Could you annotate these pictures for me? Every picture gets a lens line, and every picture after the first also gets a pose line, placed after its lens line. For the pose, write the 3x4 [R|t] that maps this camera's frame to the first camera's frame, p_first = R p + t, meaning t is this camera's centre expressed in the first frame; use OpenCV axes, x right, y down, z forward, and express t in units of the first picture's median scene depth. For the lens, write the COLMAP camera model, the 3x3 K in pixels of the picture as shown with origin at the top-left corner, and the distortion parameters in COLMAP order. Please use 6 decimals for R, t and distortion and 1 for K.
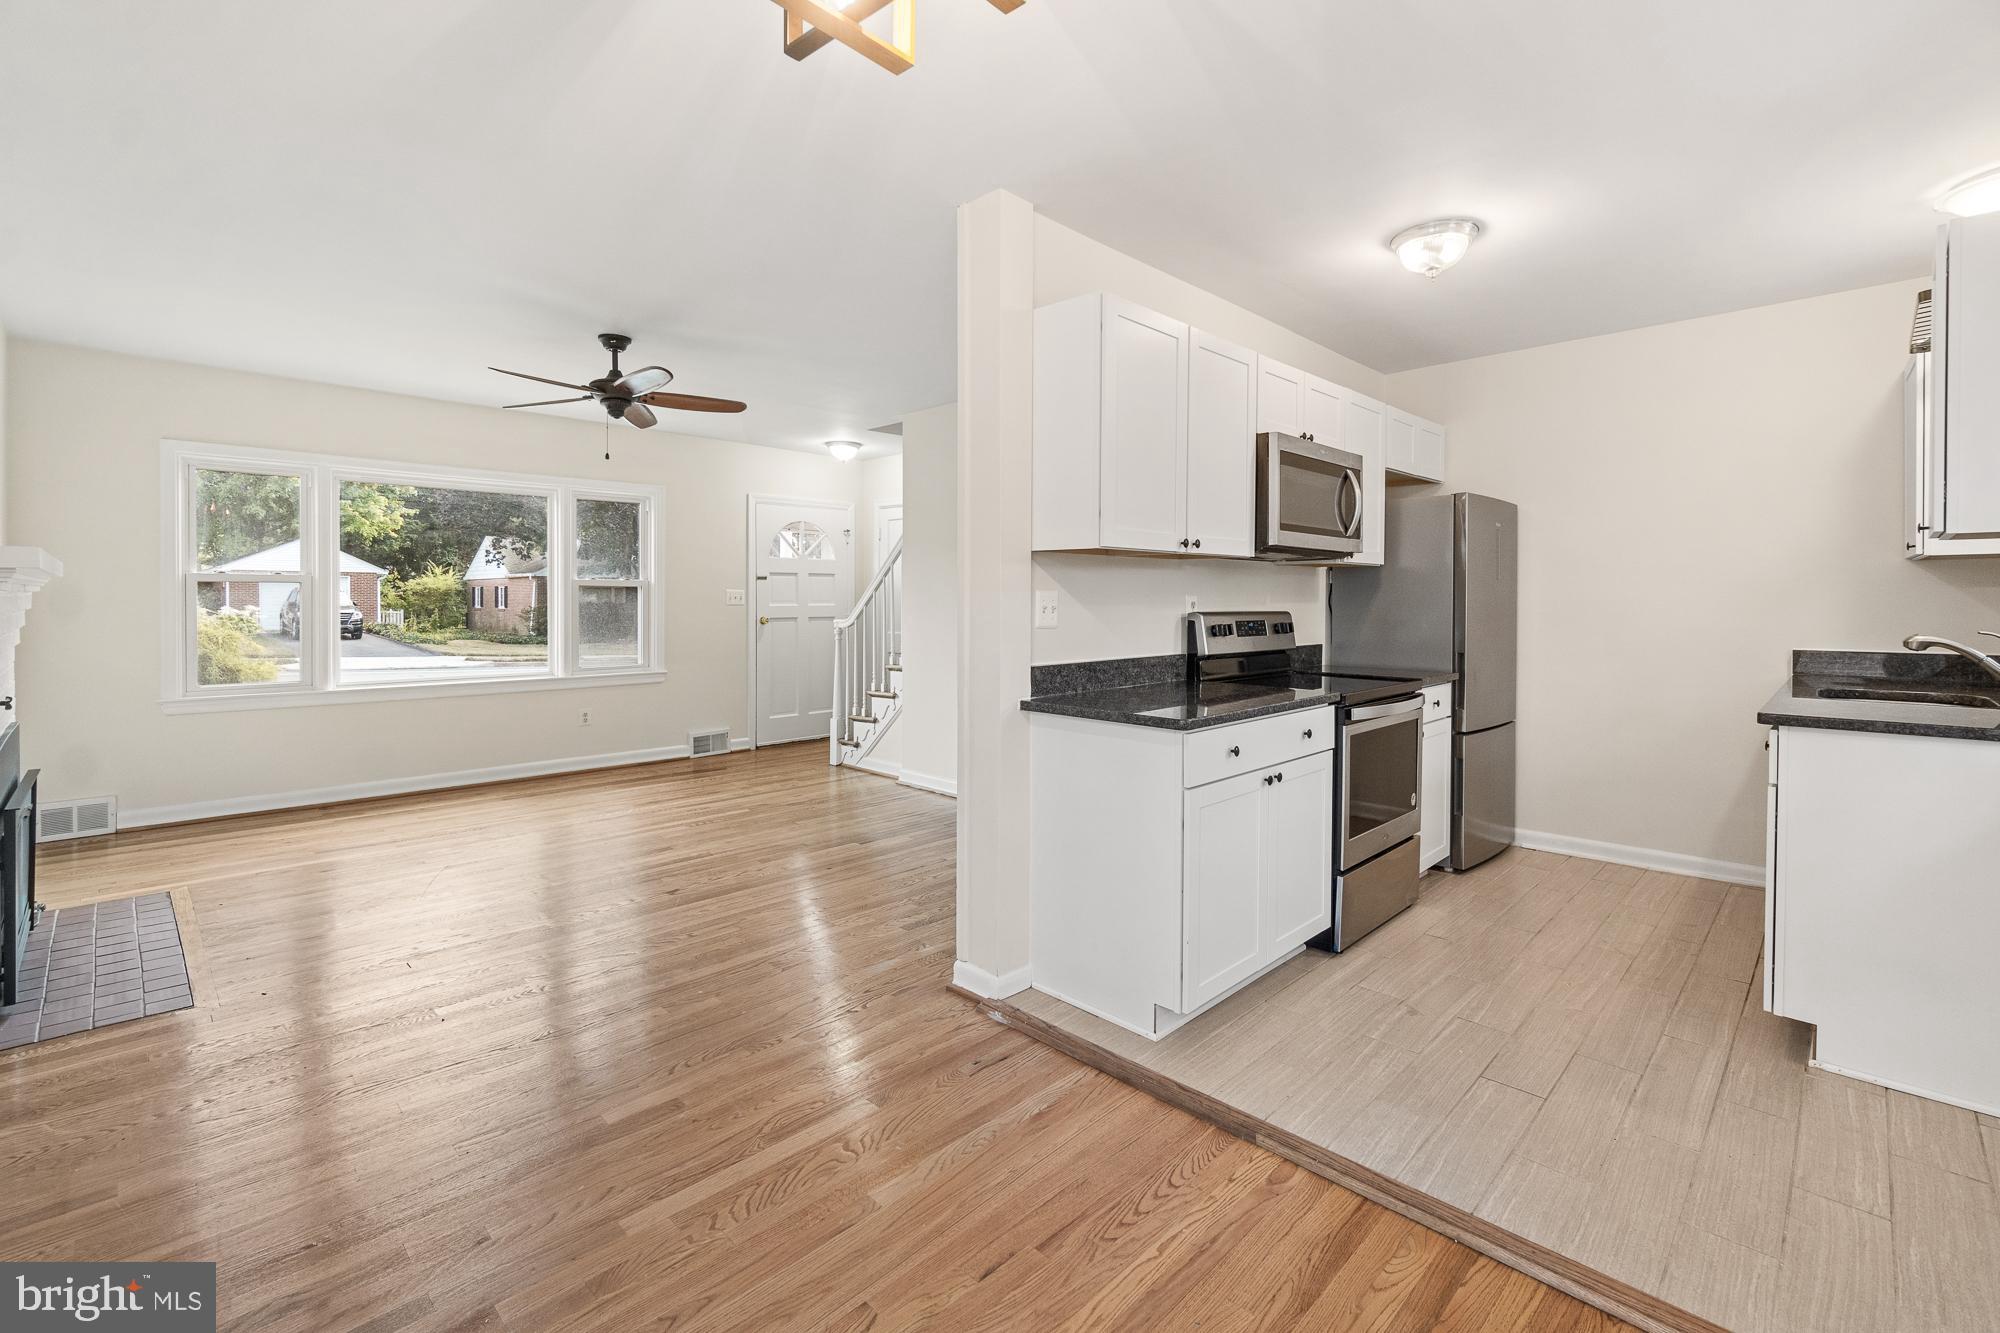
lens RADIAL K [[864.2, 0, 1013.4], [0, 864.2, 624.0], [0, 0, 1]] dist [-0.011296, -0.002142]
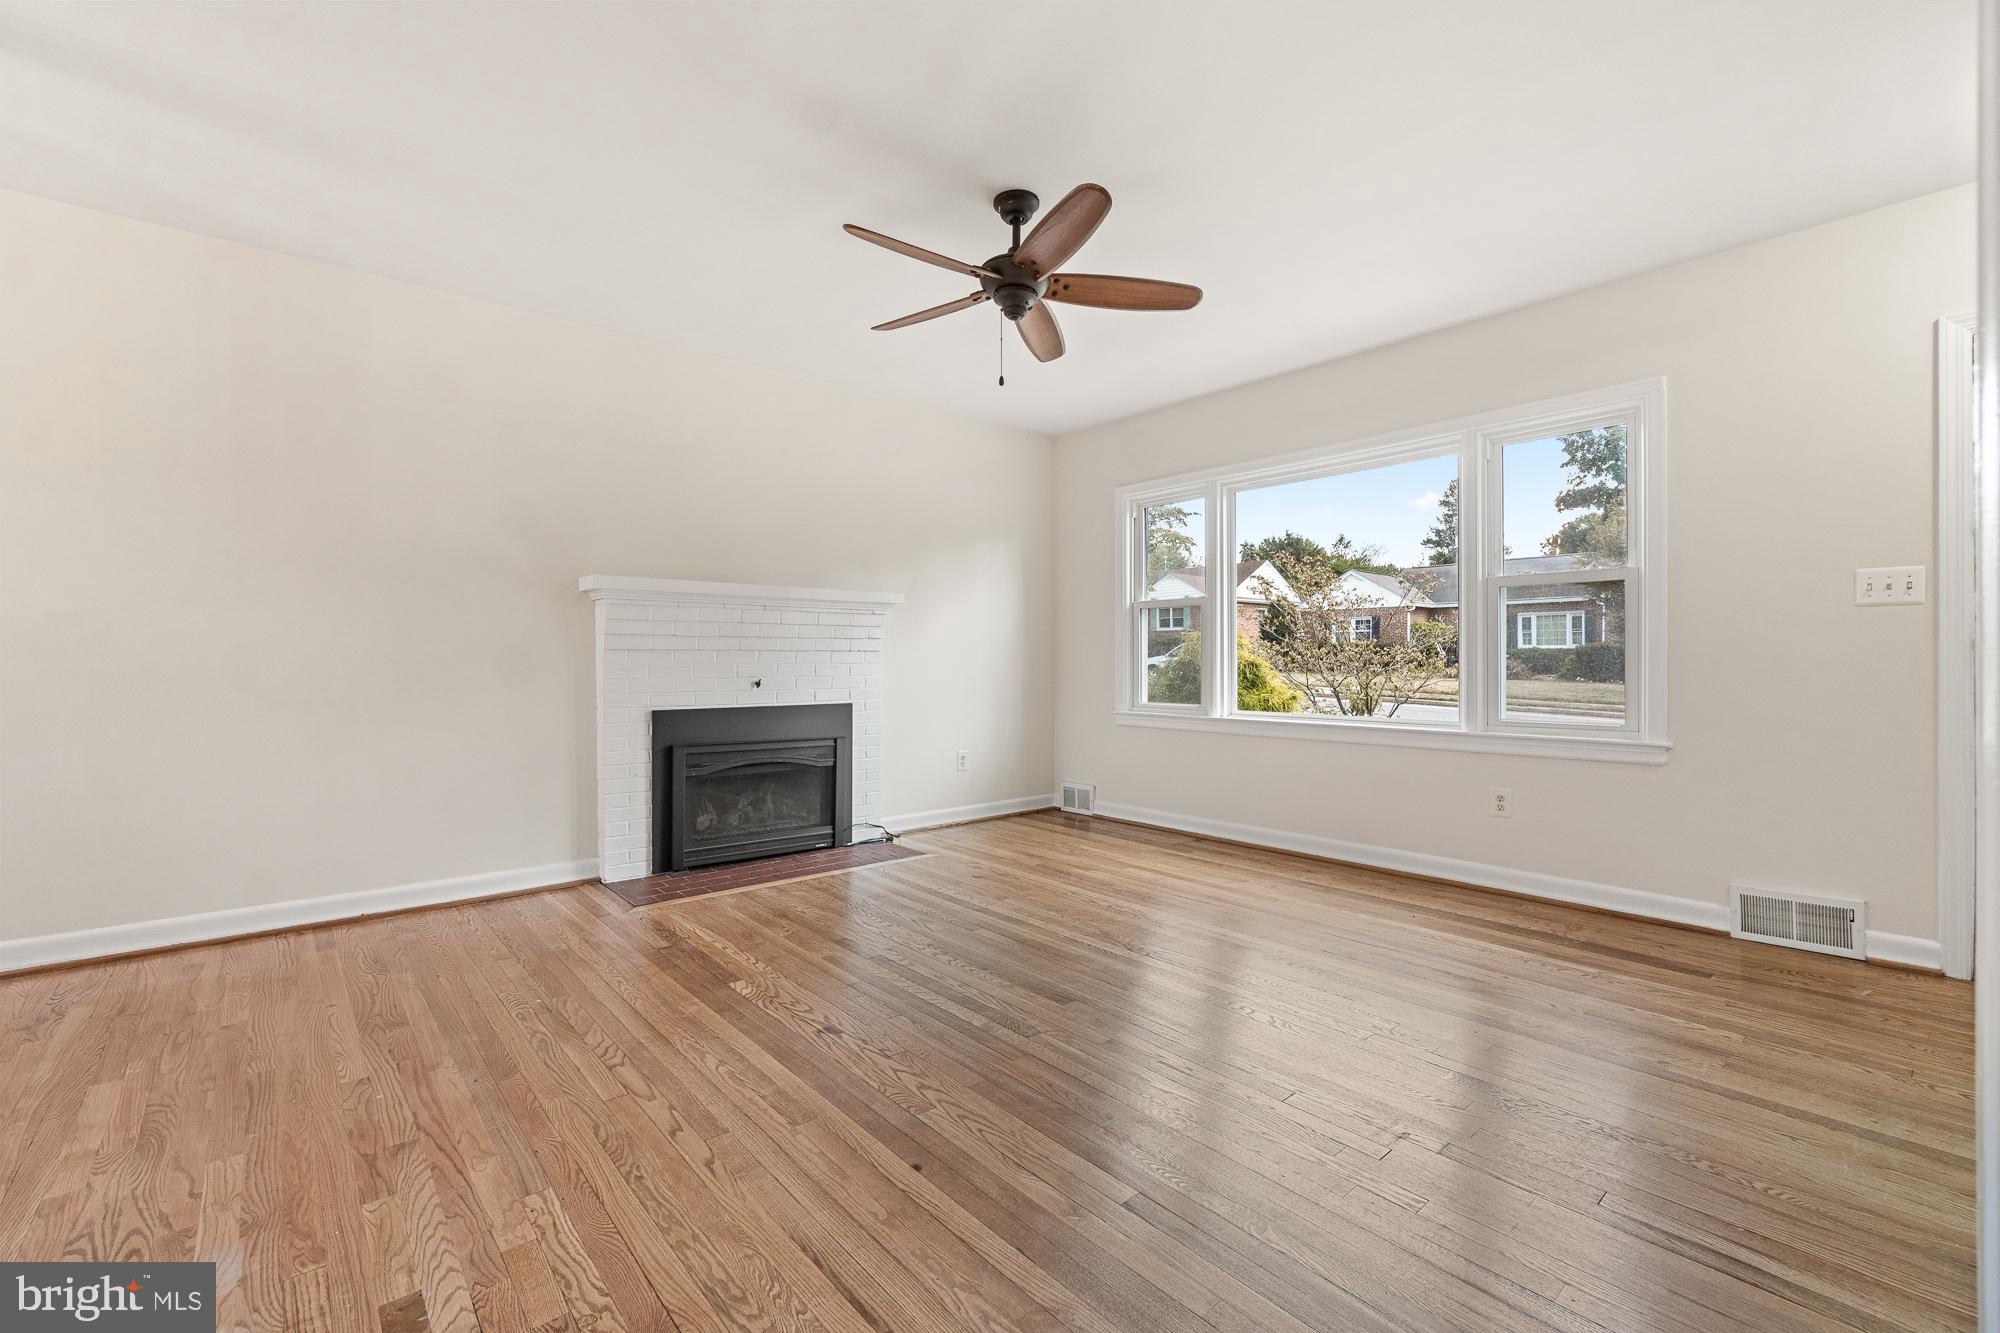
lens RADIAL K [[864.2, 0, 991.3], [0, 864.2, 664.5], [0, 0, 1]] dist [-0.011296, -0.002142]
pose [[-0.096460, 0.001467, -0.995336, 0.212073], [-0.028588, 0.999582, 0.004244, 0.029643], [0.994926, 0.028864, -0.096377, 1.080413]]
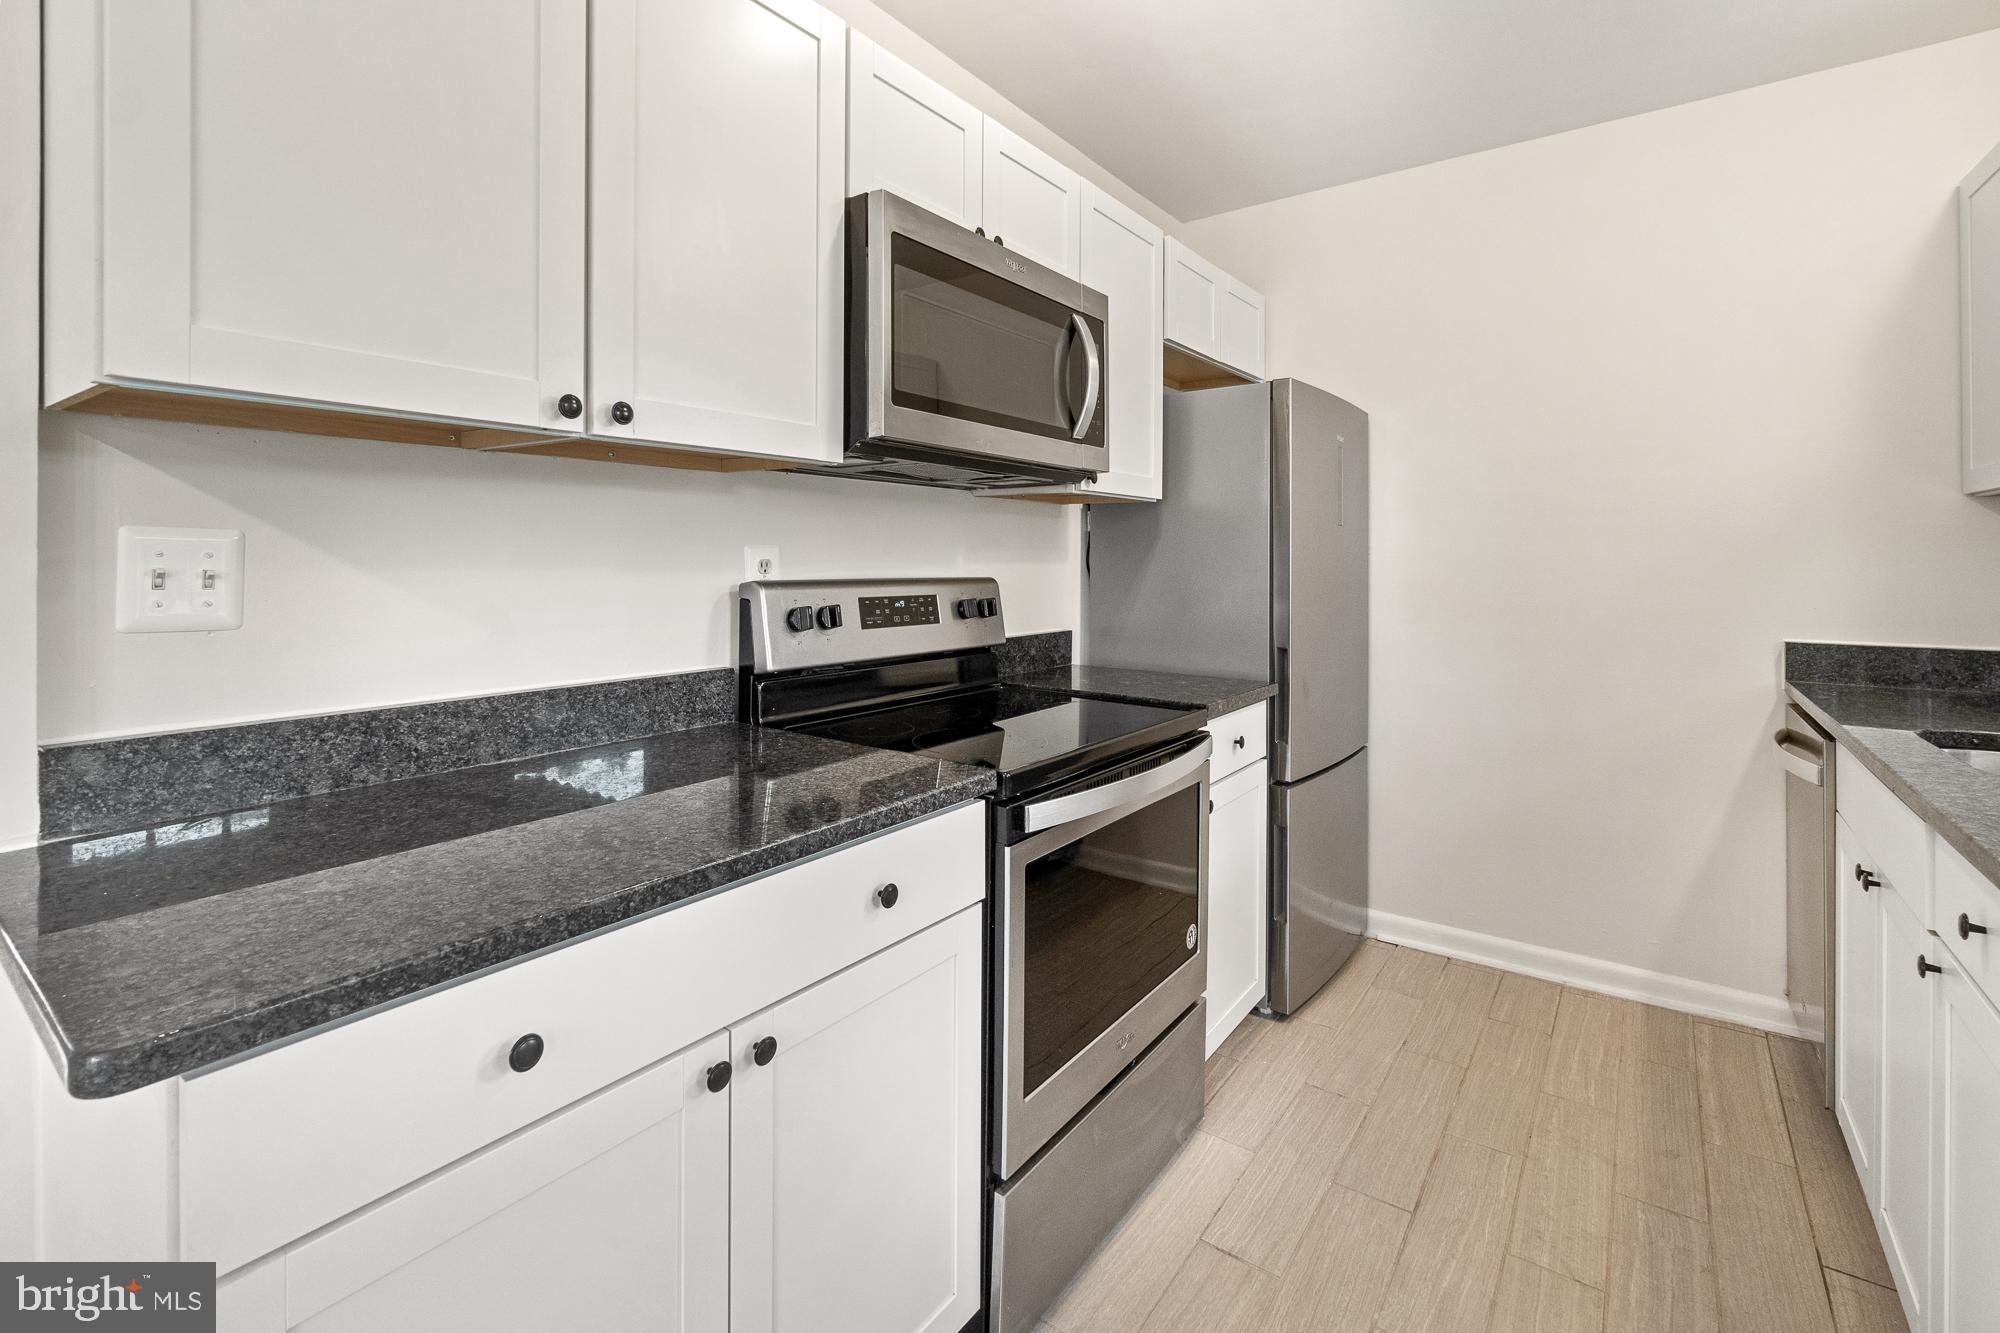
lens RADIAL K [[864.2, 0, 1030.8], [0, 864.2, 564.1], [0, 0, 1]] dist [-0.011296, -0.002142]
pose [[0.986876, 0.003684, 0.161437, 0.240516], [-0.000168, 0.999763, -0.021792, -0.010917], [-0.161479, 0.021479, 0.986642, 0.419367]]
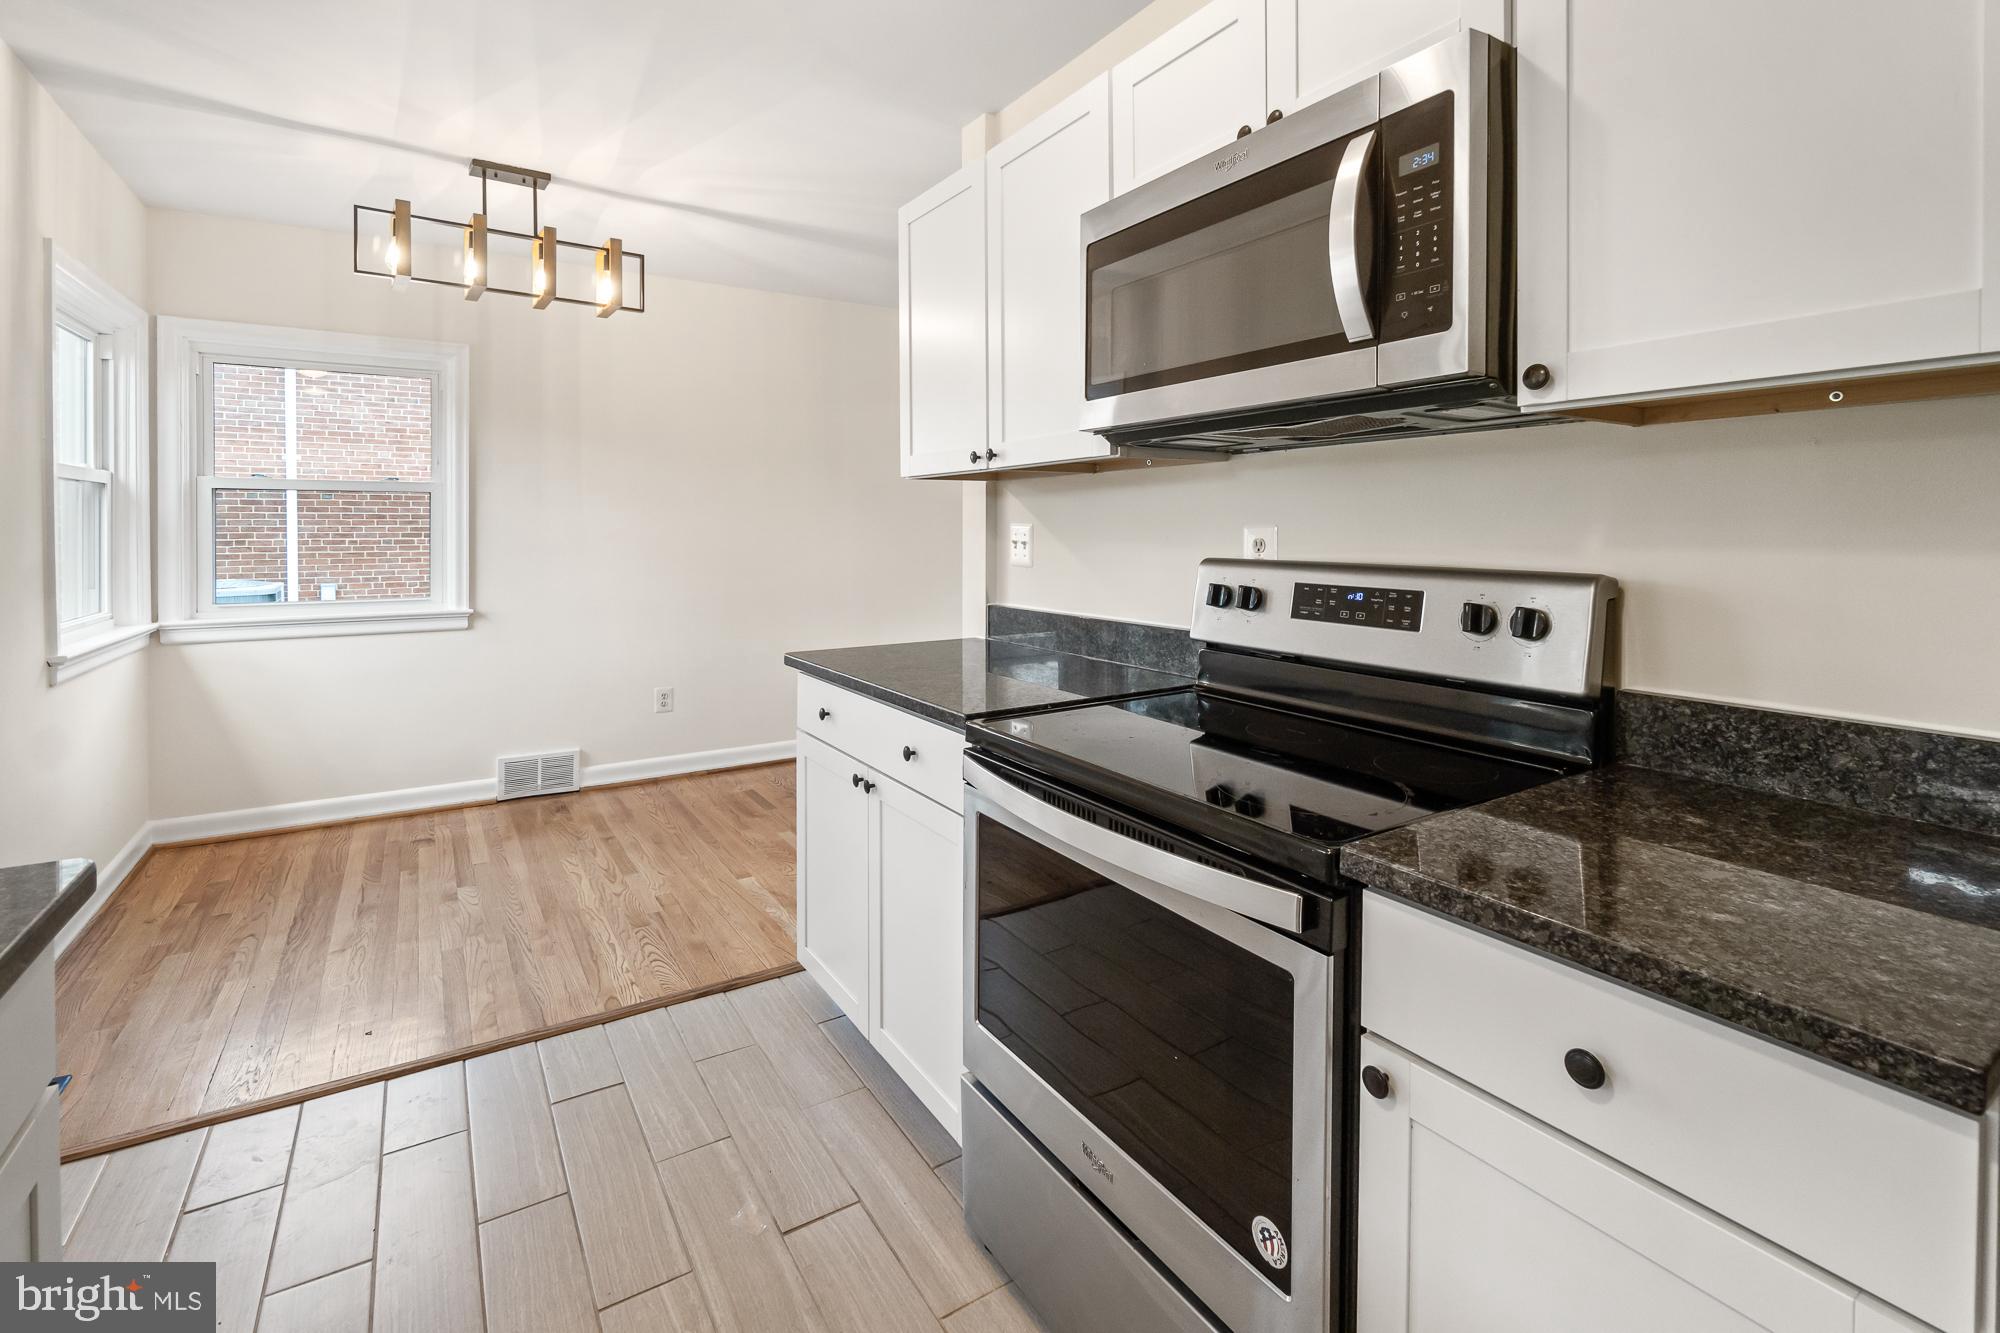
lens RADIAL K [[909.5, 0, 1000.8], [0, 909.5, 539.9], [0, 0, 1]] dist [-0.016324, -0.000330]
pose [[-0.222689, 0.009825, -0.974840, 0.672834], [-0.030958, 0.999374, 0.017144, -0.026183], [0.974398, 0.033997, -0.222245, 0.846583]]
